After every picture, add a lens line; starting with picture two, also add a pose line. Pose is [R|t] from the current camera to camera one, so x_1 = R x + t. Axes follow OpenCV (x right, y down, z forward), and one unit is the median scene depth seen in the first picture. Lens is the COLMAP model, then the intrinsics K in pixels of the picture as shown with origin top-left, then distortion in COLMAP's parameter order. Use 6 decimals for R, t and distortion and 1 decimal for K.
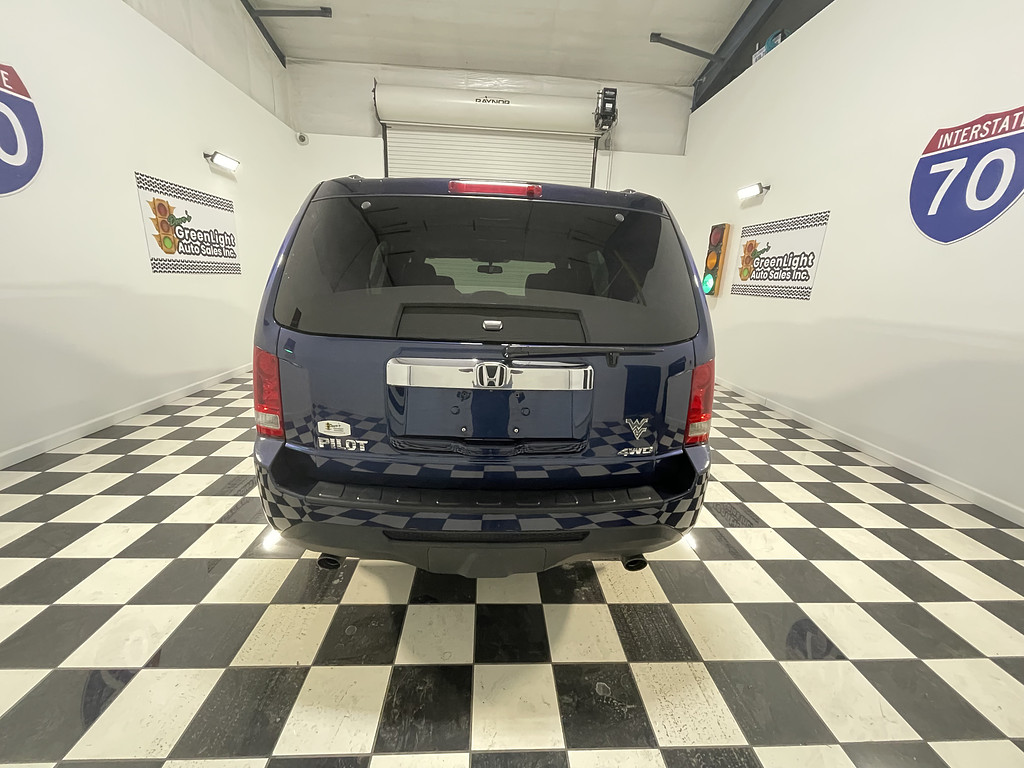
lens RADIAL K [[410.8, 0, 510.9], [0, 410.8, 384.9], [0, 0, 1]] dist [-0.001016, -0.000417]
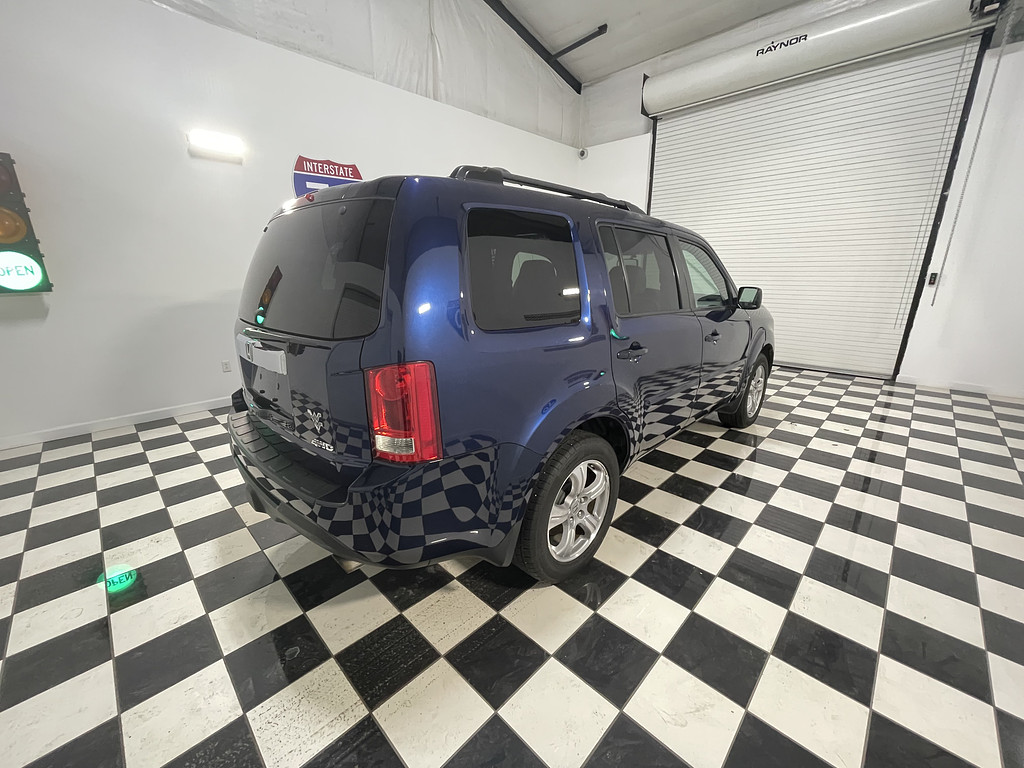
lens RADIAL K [[410.8, 0, 512.4], [0, 410.8, 384.1], [0, 0, 1]] dist [-0.001016, -0.000417]
pose [[0.677537, 0.154773, -0.719019, 1.069791], [-0.152772, 0.985901, 0.068263, -0.108460], [0.719447, 0.063595, 0.691630, 0.509529]]
